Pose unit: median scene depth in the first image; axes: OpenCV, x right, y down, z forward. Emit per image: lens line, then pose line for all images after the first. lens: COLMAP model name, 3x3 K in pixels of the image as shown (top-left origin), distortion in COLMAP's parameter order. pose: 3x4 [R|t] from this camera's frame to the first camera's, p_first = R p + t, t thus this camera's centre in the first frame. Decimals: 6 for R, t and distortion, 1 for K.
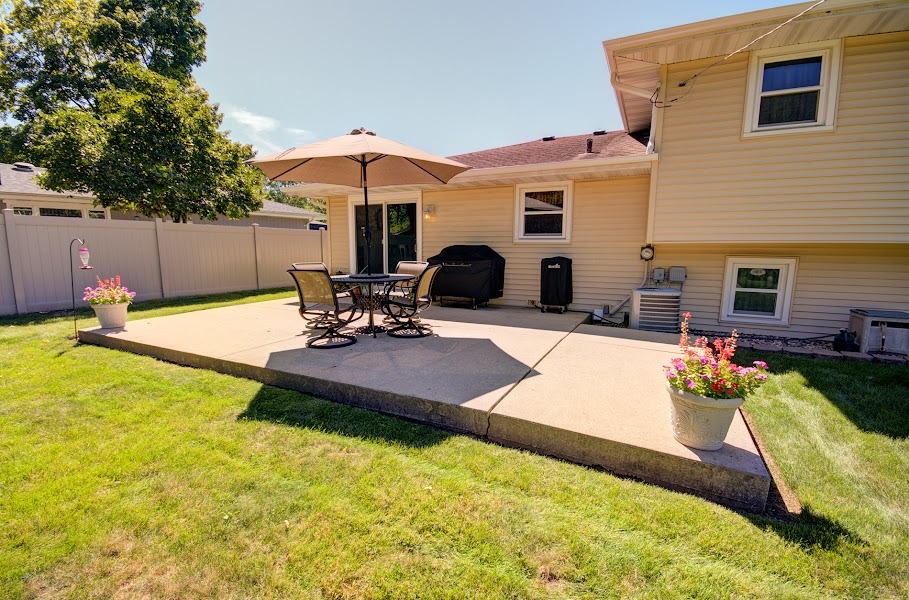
lens RADIAL K [[399.2, 0, 454.5], [0, 399.2, 306.3], [0, 0, 1]] dist [0.004170, -0.011422]
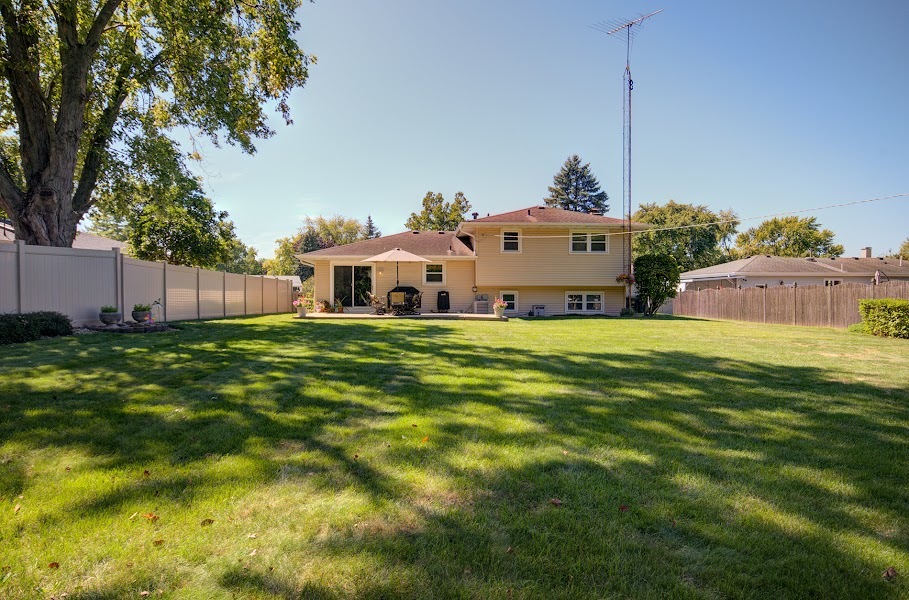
lens RADIAL K [[476.7, 0, 454.5], [0, 476.7, 300.0], [0, 0, 1]] dist [0.013688, 0.001370]
pose [[0.865365, -0.008375, 0.501072, -1.266828], [0.077675, 0.990019, -0.117599, 0.311720], [-0.495086, 0.140687, 0.857378, -1.710699]]
